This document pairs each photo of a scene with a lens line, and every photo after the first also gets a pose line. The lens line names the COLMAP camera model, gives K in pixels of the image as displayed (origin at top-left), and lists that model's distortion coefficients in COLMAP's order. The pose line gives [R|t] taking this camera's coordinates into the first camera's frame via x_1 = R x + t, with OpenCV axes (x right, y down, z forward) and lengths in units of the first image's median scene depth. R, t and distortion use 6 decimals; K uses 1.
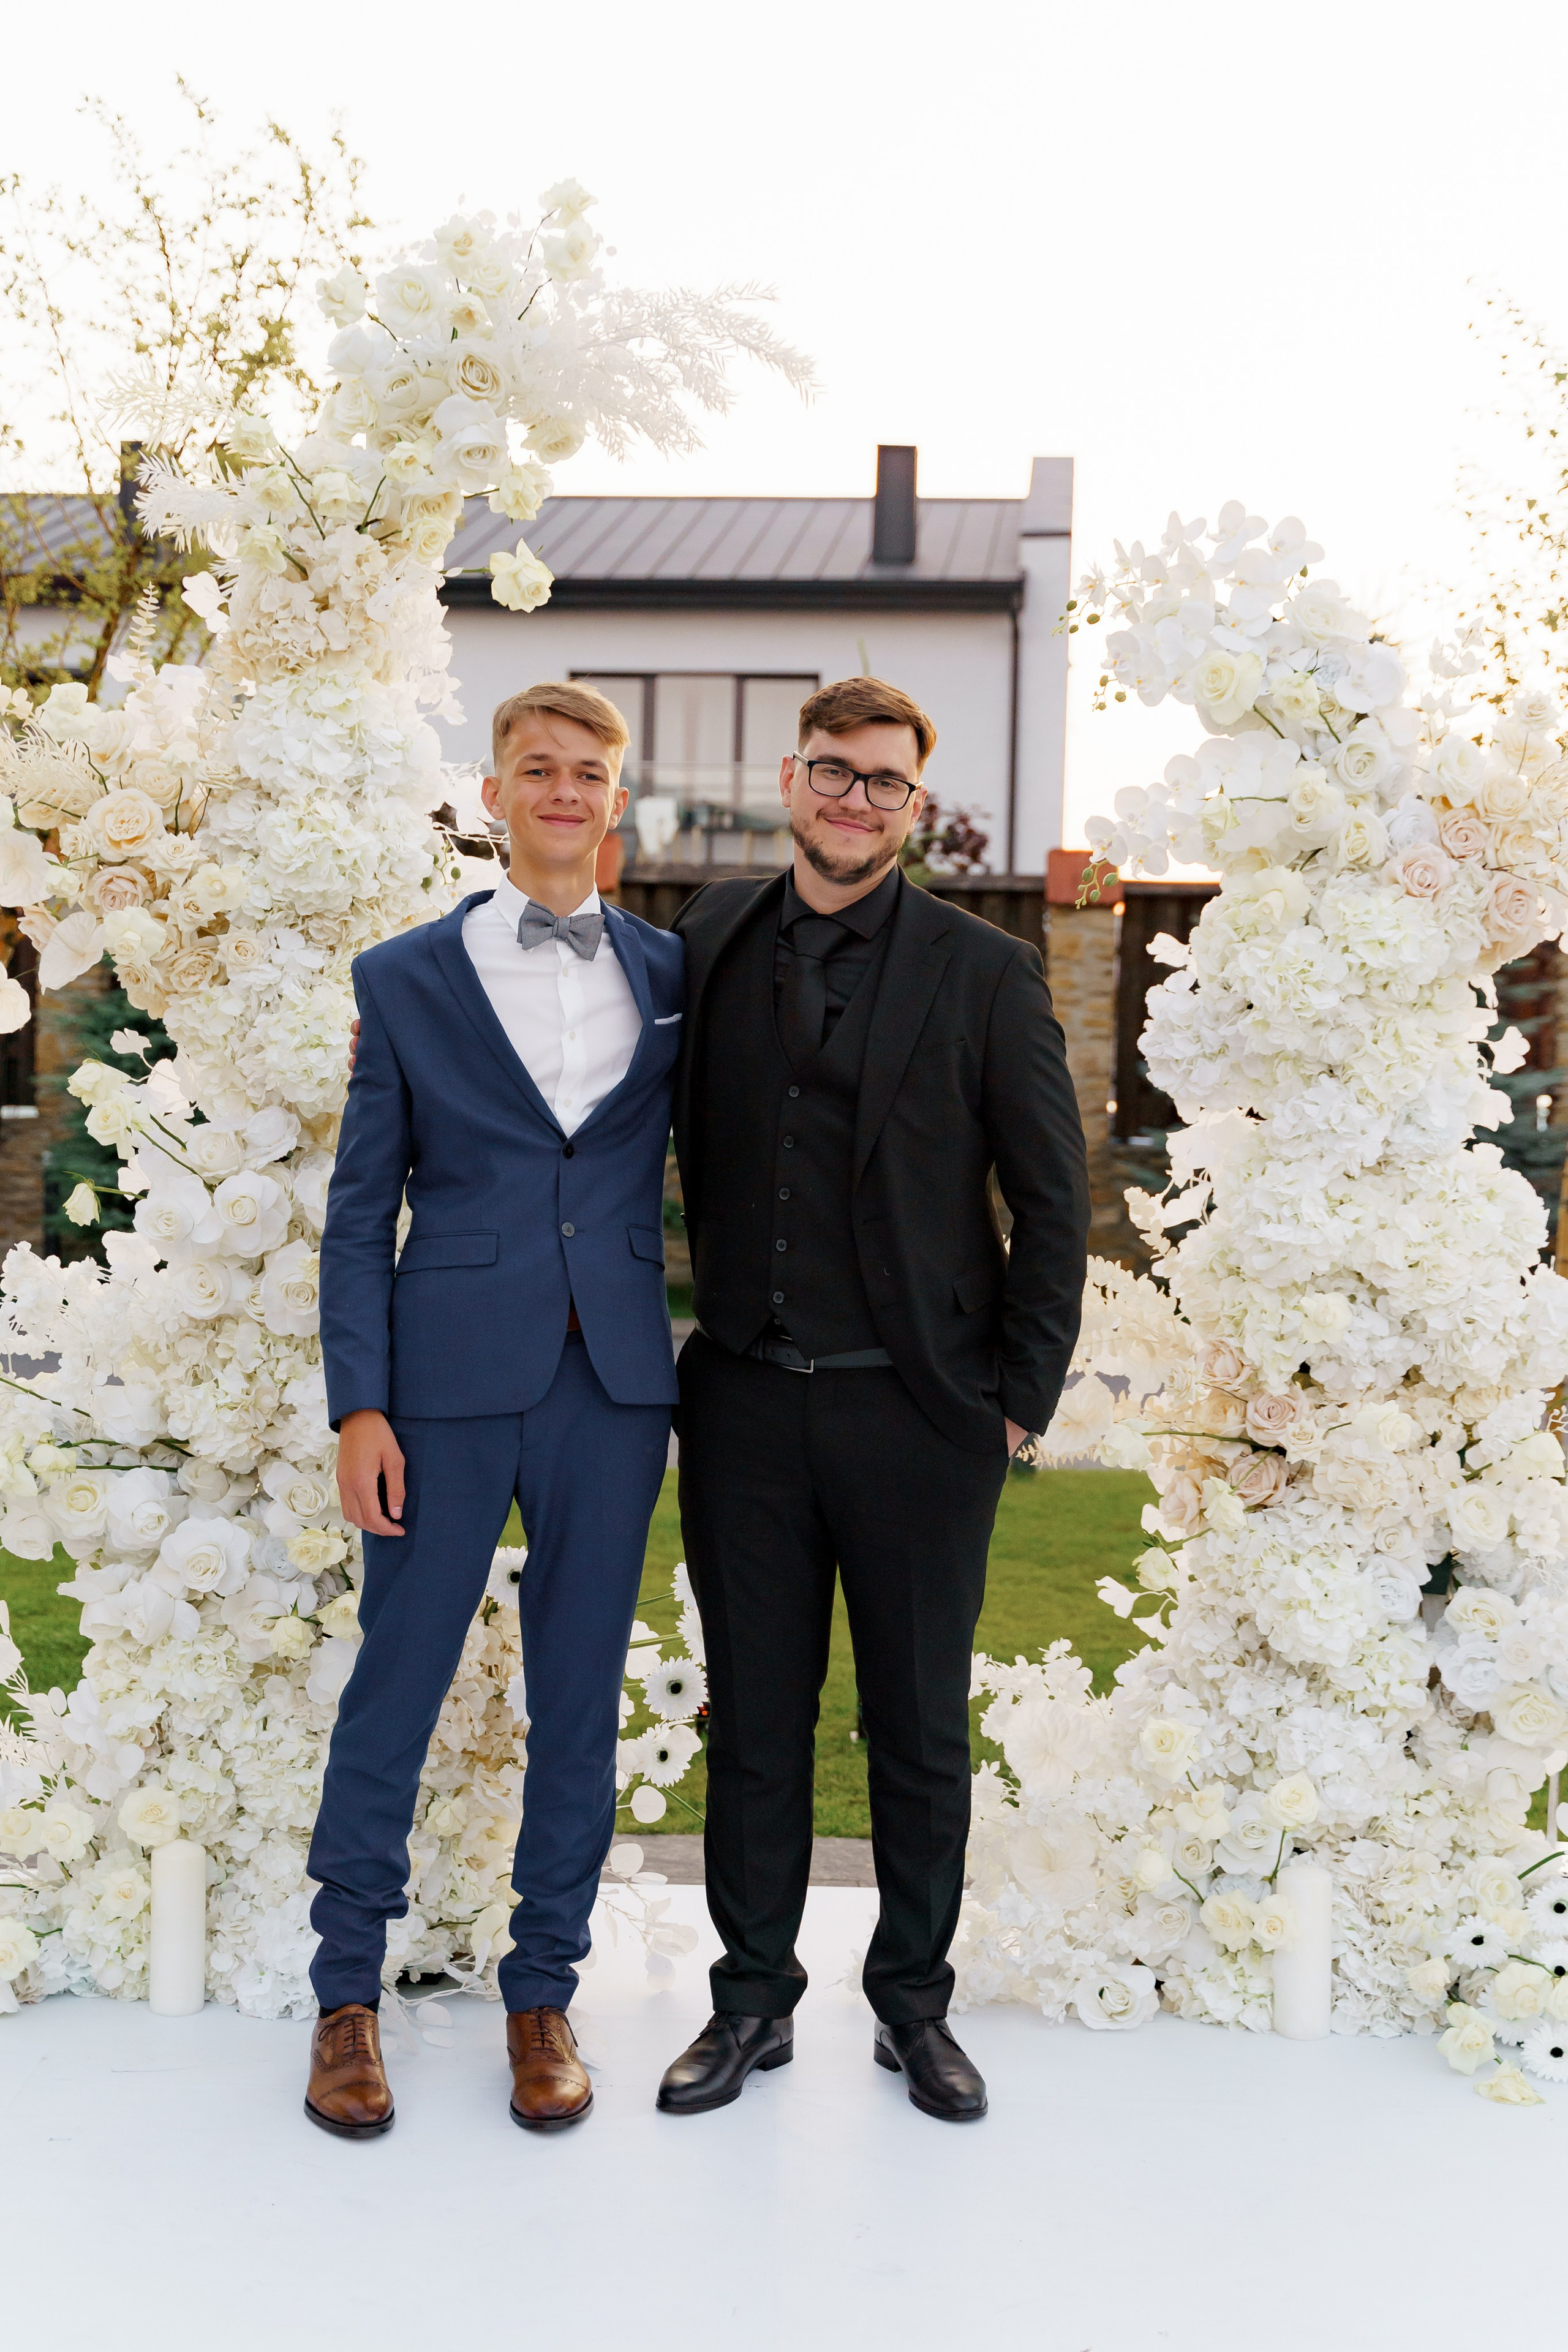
lens RADIAL K [[2826.0, 0, 782.7], [0, 2826.0, 1215.4], [0, 0, 1]] dist [-0.015240, -0.062986]
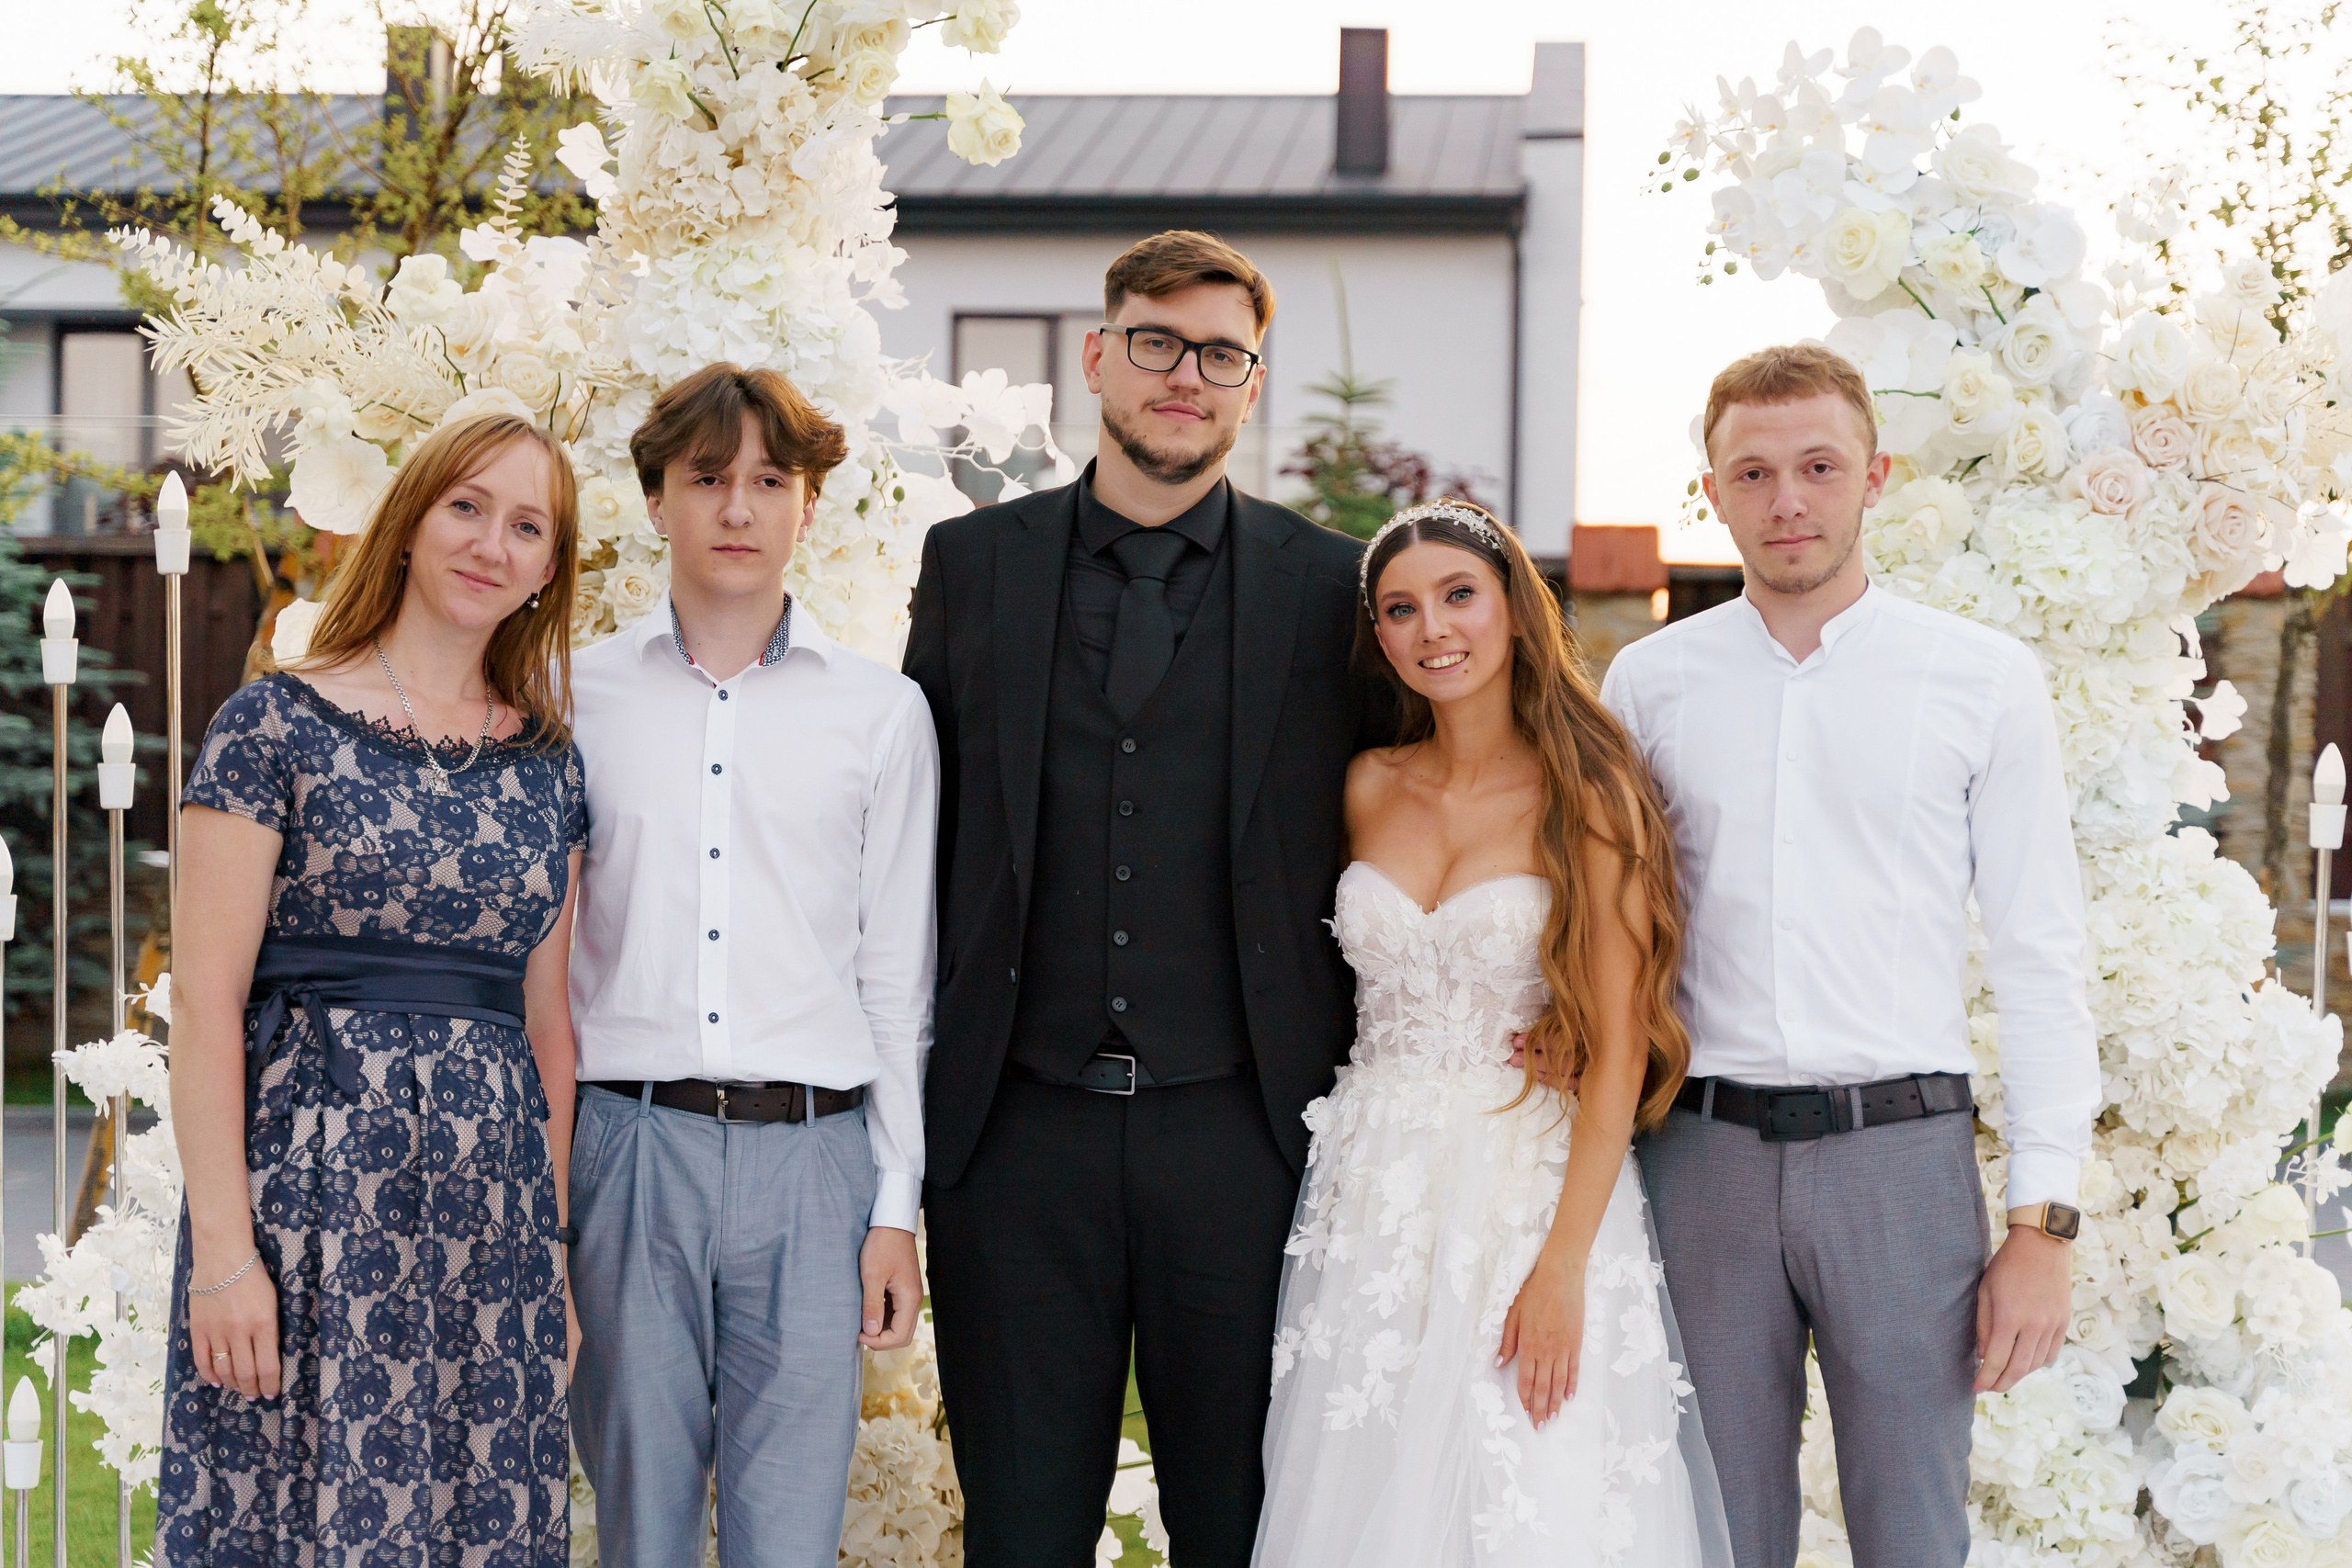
lens RADIAL K [[3615.3, 0, 1176.4], [0, 3615.3, 823.3], [0, 0, 1]] dist [0.020824, -0.235458]
pose [[0.999964, -0.003633, -0.007690, -0.030192], [0.003215, 0.998549, -0.053748, 0.028159], [0.007874, 0.053722, 0.998525, -0.017763]]
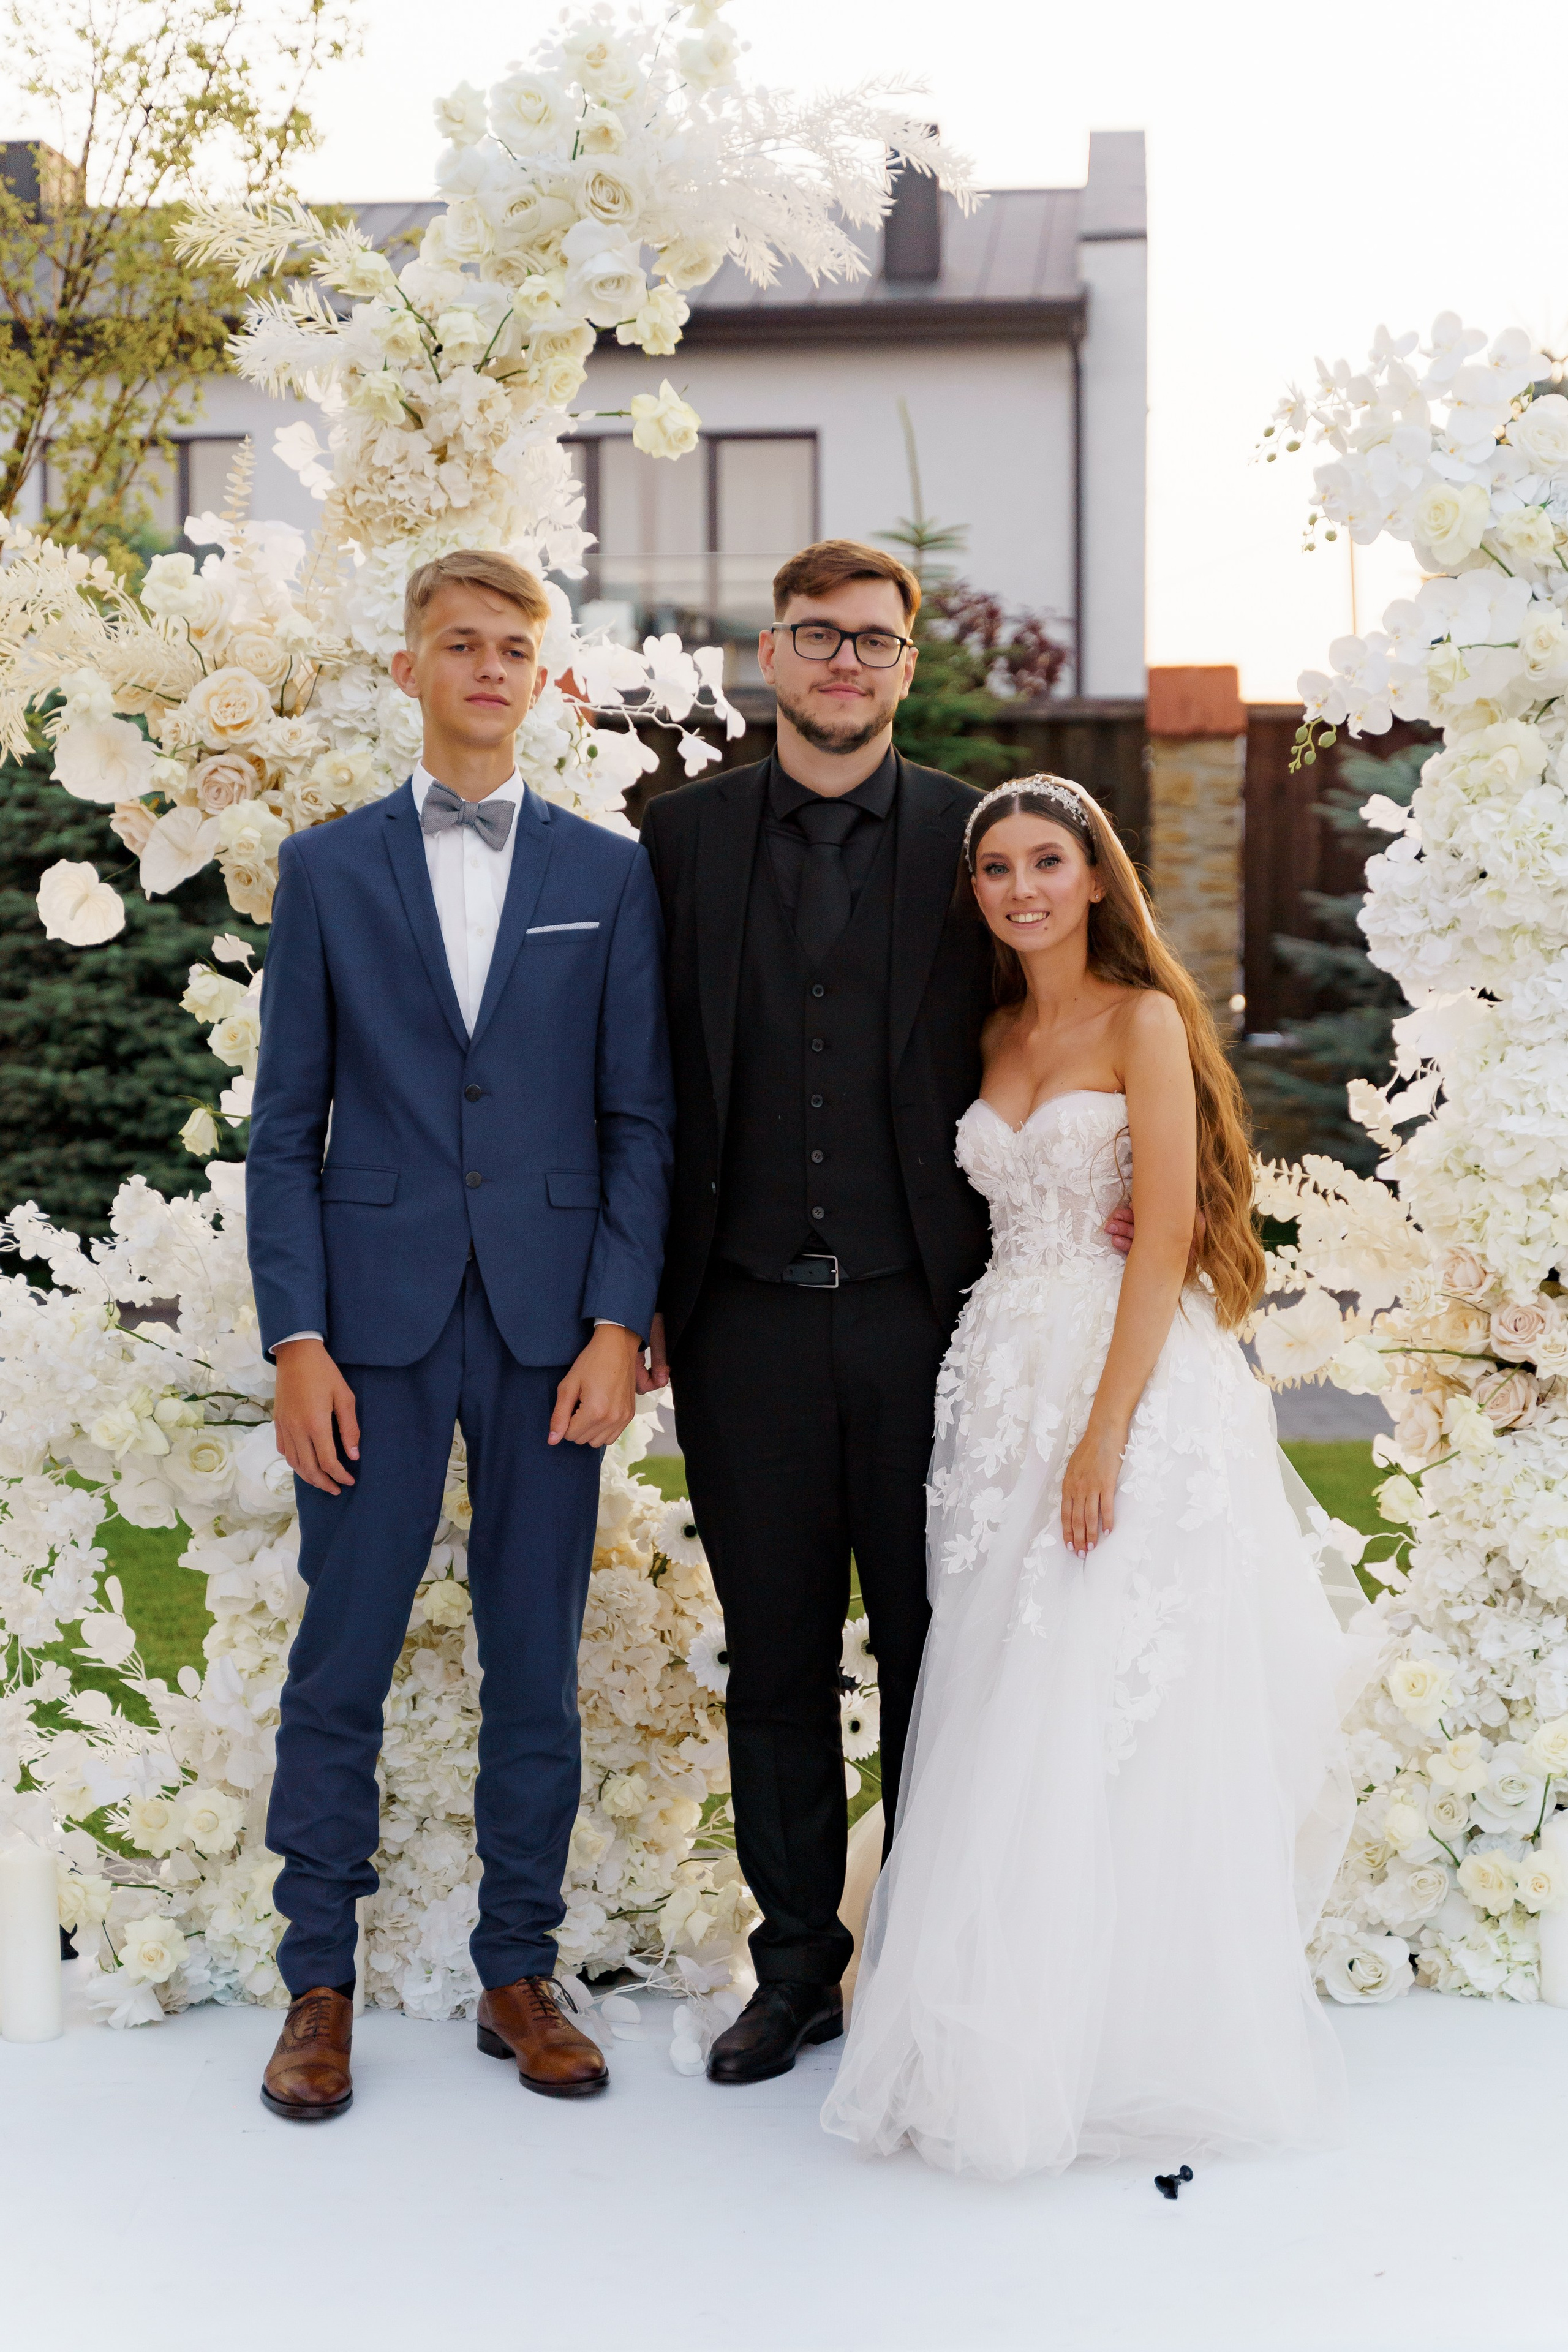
lens RADIAL K [[3911.8, 0, 789.3], [0, 3911.8, 1214.2], [0, 0, 1]] dist [-0.004918, -0.019756]
pose [[0.999499, -0.029091, 0.012442, -0.074660], [0.028912, 0.999480, 0.014296, 0.009935], [-0.012851, -0.013929, 0.999820, -0.247763]]
